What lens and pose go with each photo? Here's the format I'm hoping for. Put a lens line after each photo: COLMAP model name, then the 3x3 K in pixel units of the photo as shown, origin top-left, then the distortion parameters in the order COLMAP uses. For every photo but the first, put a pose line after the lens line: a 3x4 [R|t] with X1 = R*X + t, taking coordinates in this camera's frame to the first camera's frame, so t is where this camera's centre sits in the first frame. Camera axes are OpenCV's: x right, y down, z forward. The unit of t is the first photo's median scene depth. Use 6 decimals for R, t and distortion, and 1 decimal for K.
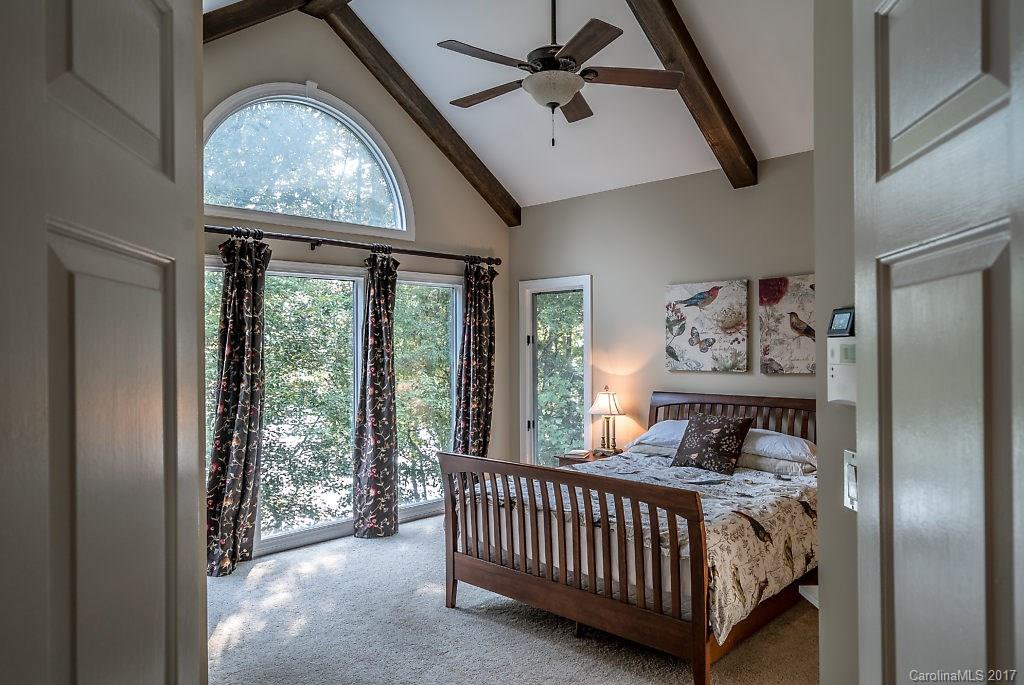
lens RADIAL K [[701.1, 0, 508.8], [0, 701.1, 342.5], [0, 0, 1]] dist [0.003200, 0.000098]
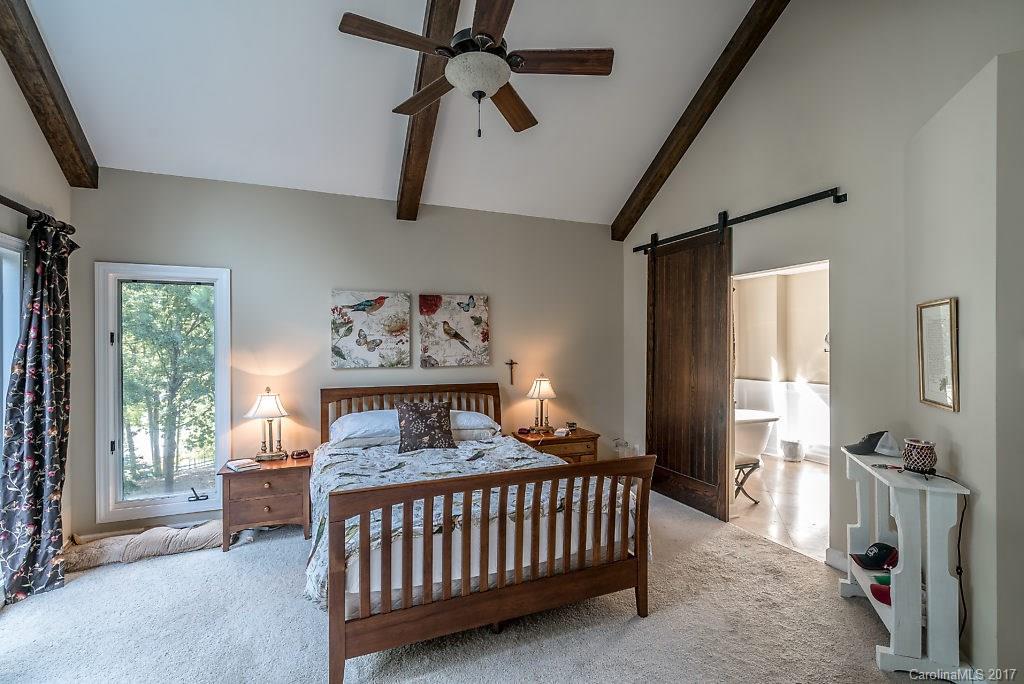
lens RADIAL K [[466.1, 0, 512.8], [0, 466.1, 340.6], [0, 0, 1]] dist [-0.000233, 0.000471]
pose [[0.392900, 0.013249, 0.919486, -0.343116], [-0.004083, 0.999911, -0.012663, 0.004905], [-0.919572, 0.001221, 0.392919, 0.475852]]
